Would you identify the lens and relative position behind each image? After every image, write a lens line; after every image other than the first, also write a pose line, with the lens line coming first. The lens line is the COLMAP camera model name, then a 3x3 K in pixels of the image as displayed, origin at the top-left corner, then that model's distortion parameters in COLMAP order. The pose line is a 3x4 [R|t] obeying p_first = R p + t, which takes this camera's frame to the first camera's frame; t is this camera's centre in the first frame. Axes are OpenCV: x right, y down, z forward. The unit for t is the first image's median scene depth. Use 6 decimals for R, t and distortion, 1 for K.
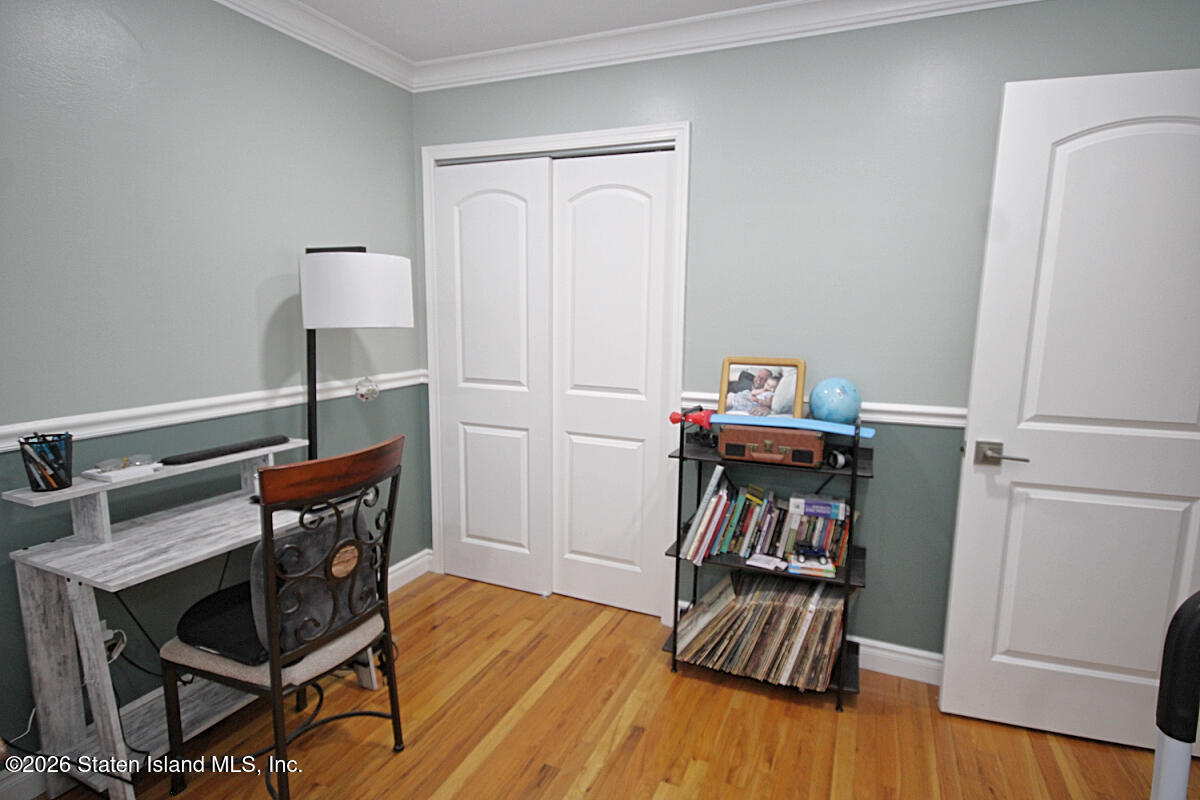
lens RADIAL K [[652.7, 0, 600.0], [0, 652.7, 400.0], [0, 0, 1]] dist [0.001617, 0.000850]
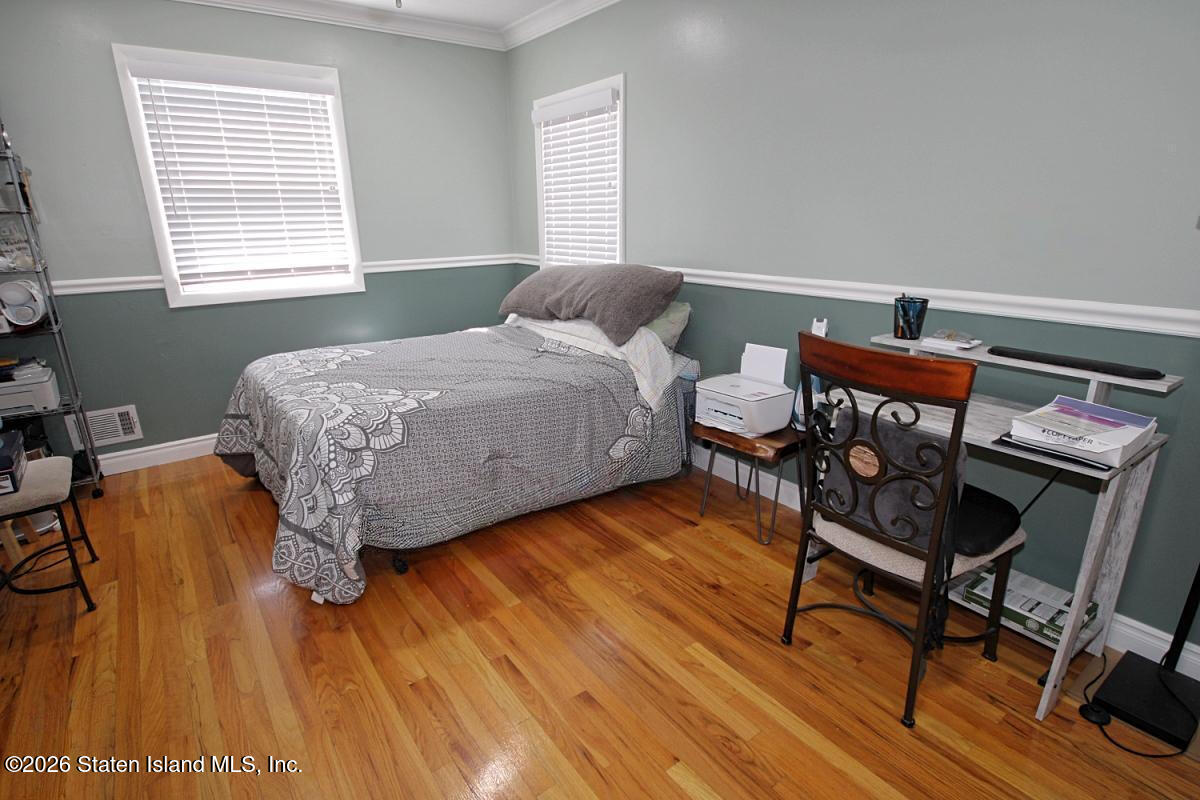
lens RADIAL K [[589.1, 0, 604.3], [0, 589.1, 399.9], [0, 0, 1]] dist [0.005719, -0.000025]
pose [[-0.490745, 0.244596, -0.836267, 0.502804], [-0.120439, 0.931532, 0.343137, -0.089792], [0.862939, 0.269112, -0.427686, 1.012270]]
